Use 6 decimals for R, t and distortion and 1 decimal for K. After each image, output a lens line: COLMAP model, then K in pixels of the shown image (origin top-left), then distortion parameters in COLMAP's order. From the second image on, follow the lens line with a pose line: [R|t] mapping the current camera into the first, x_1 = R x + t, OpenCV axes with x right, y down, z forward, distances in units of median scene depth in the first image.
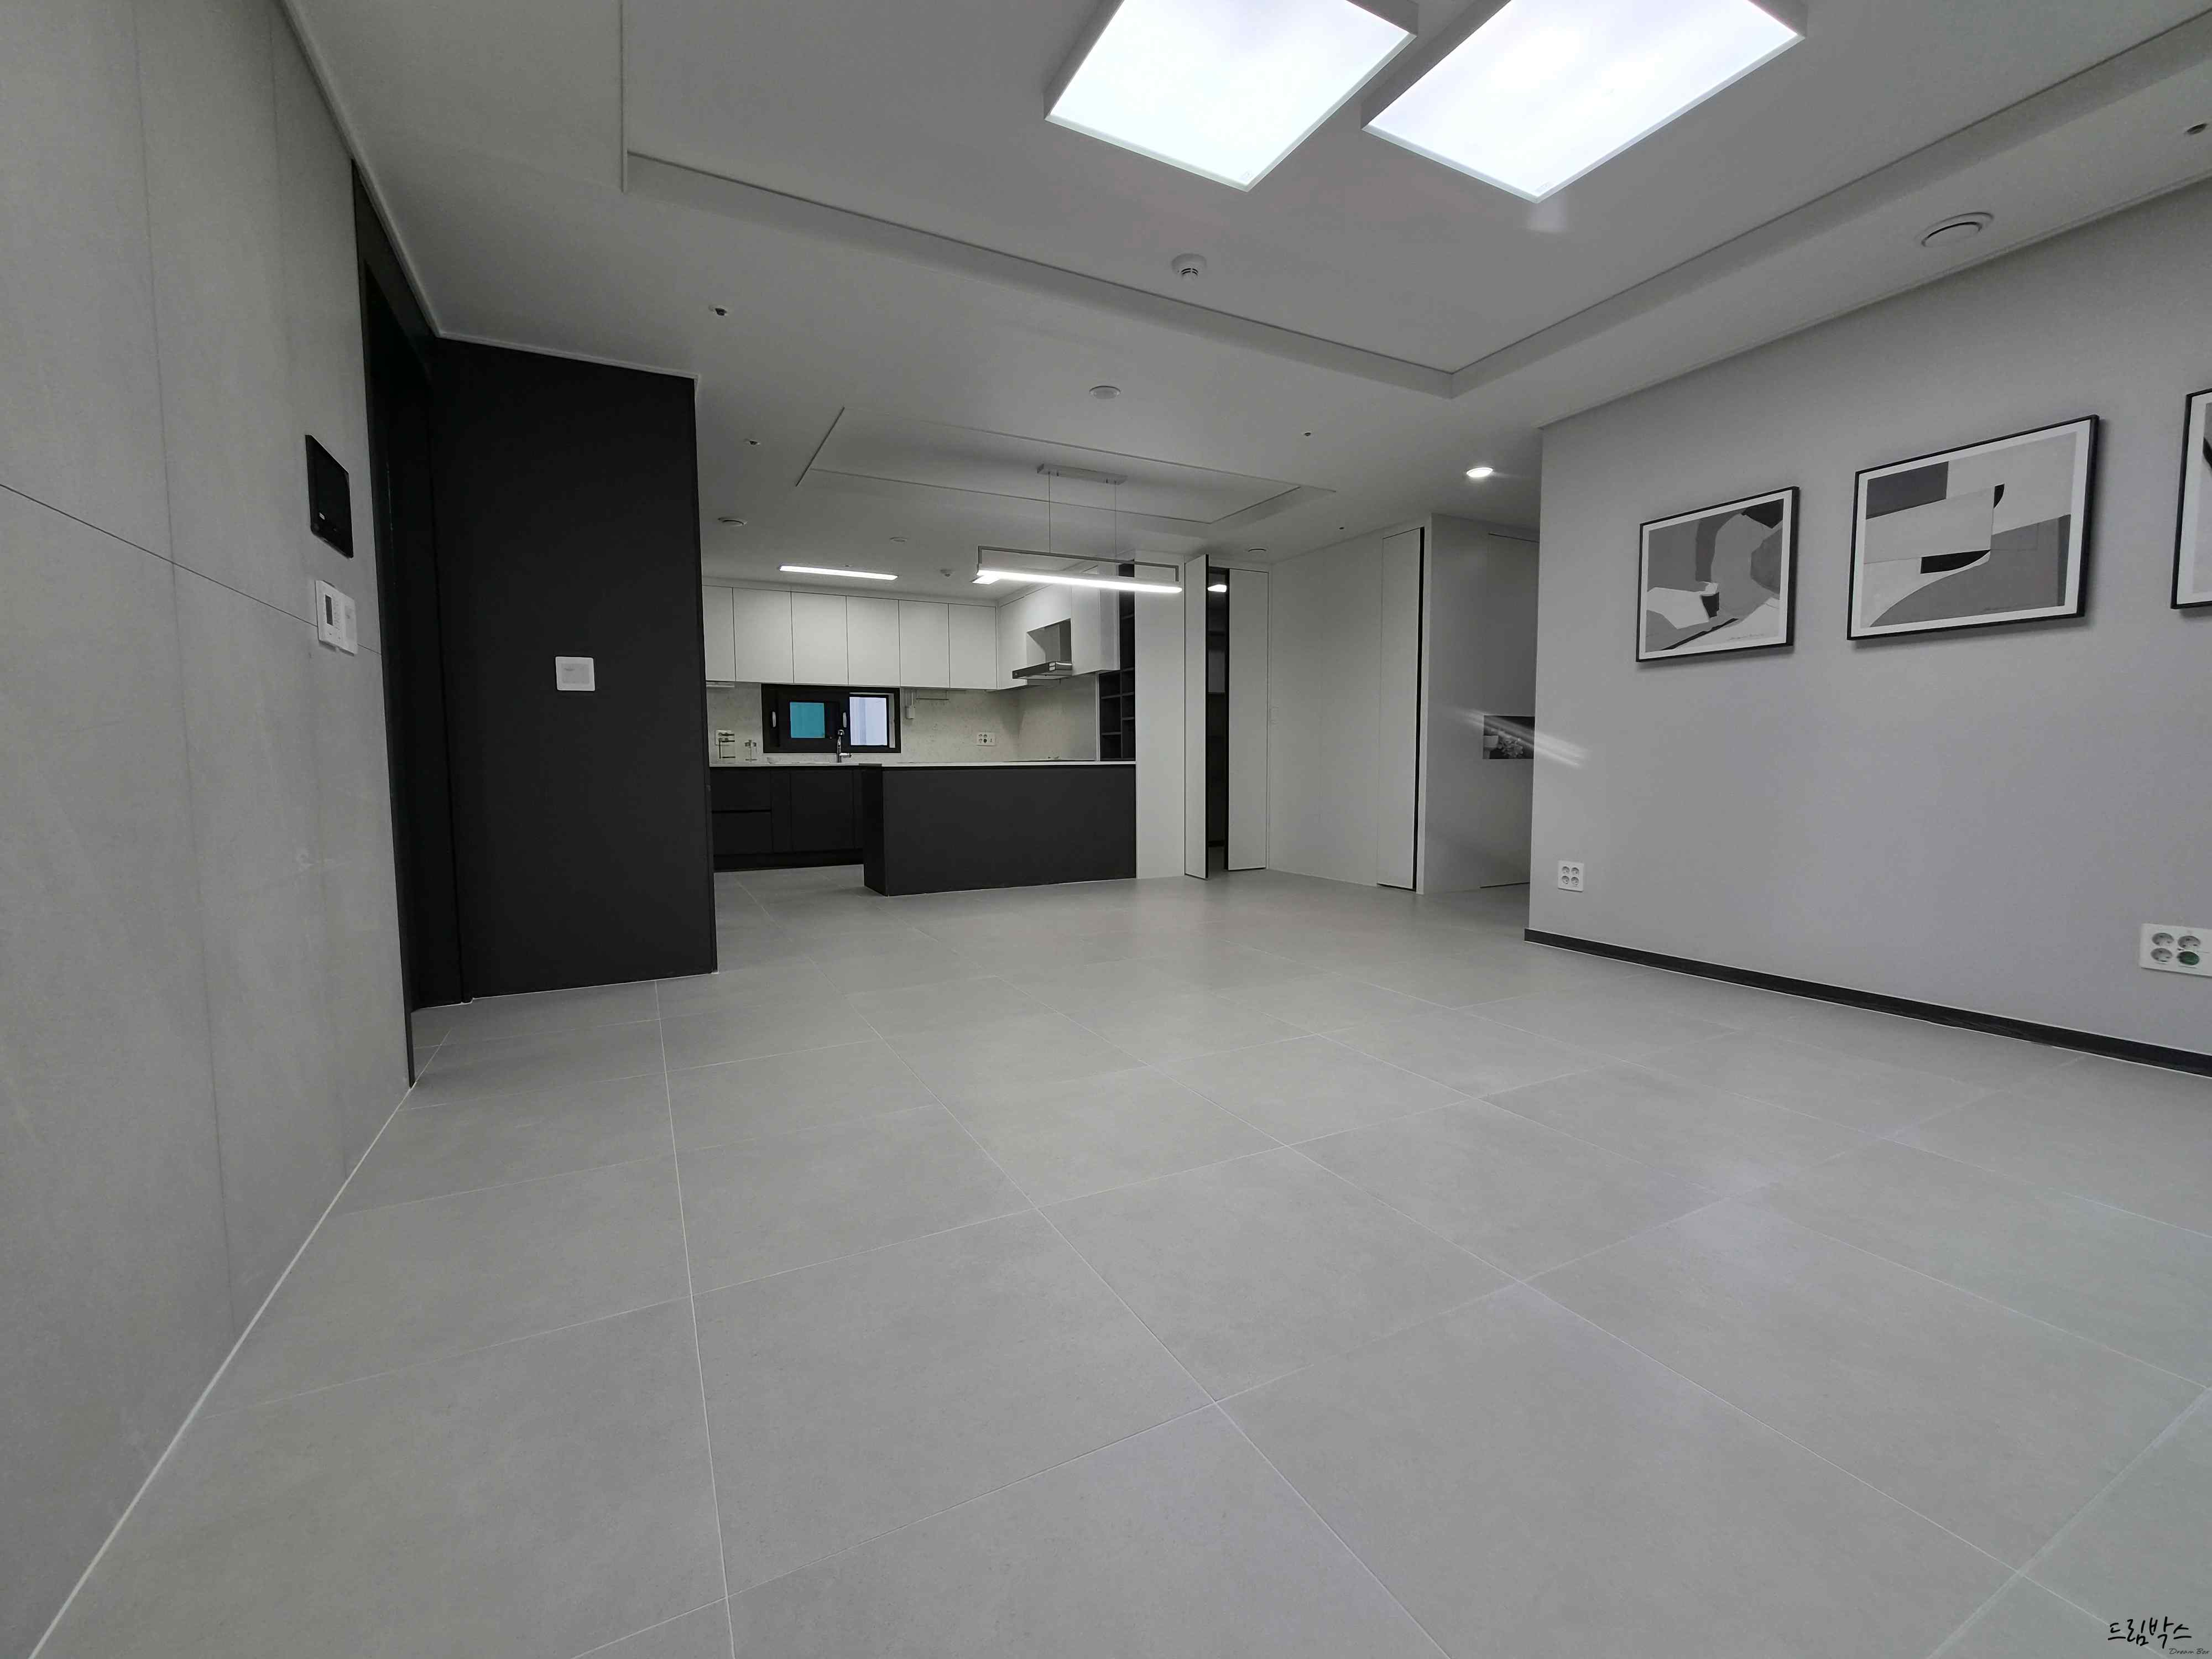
lens RADIAL K [[907.0, 0, 1096.8], [0, 907.0, 825.2], [0, 0, 1]] dist [0.001459, 0.001102]
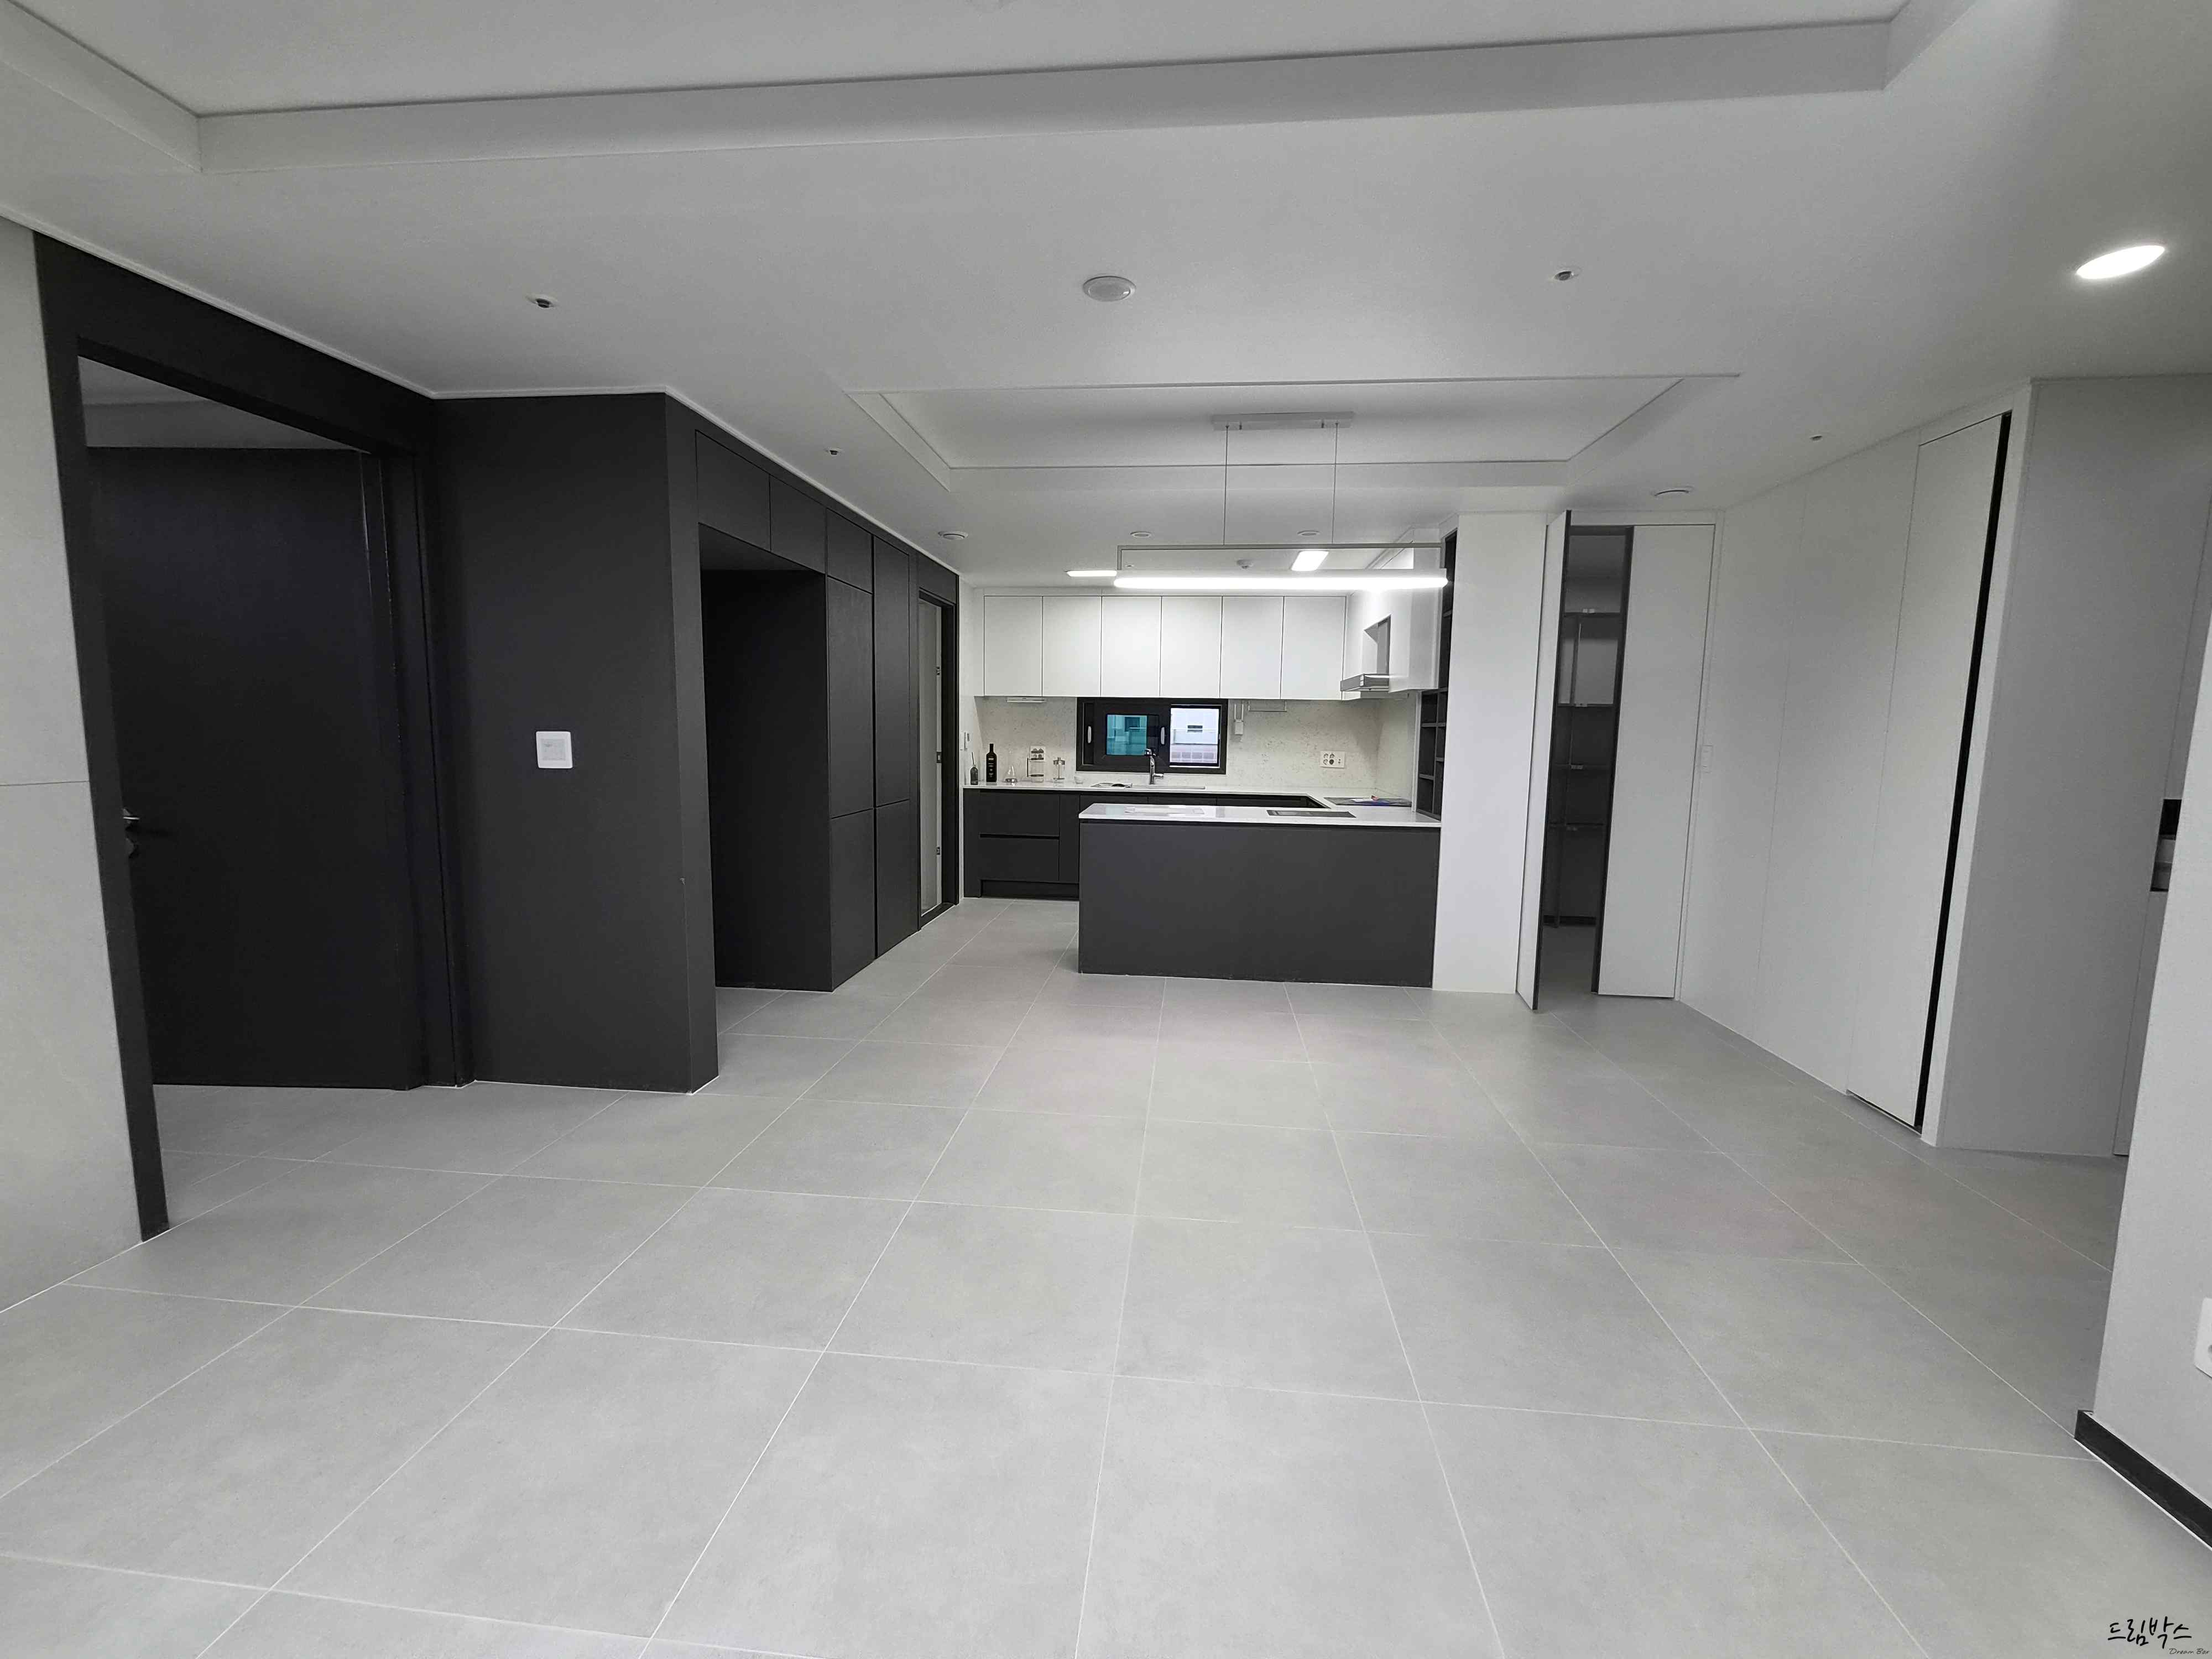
lens RADIAL K [[907.0, 0, 1096.1], [0, 907.0, 828.2], [0, 0, 1]] dist [0.001459, 0.001102]
pose [[0.840519, 0.076052, -0.536417, 0.163911], [-0.057662, 0.997032, 0.051006, -0.073155], [0.538704, -0.011941, 0.842410, 0.232491]]
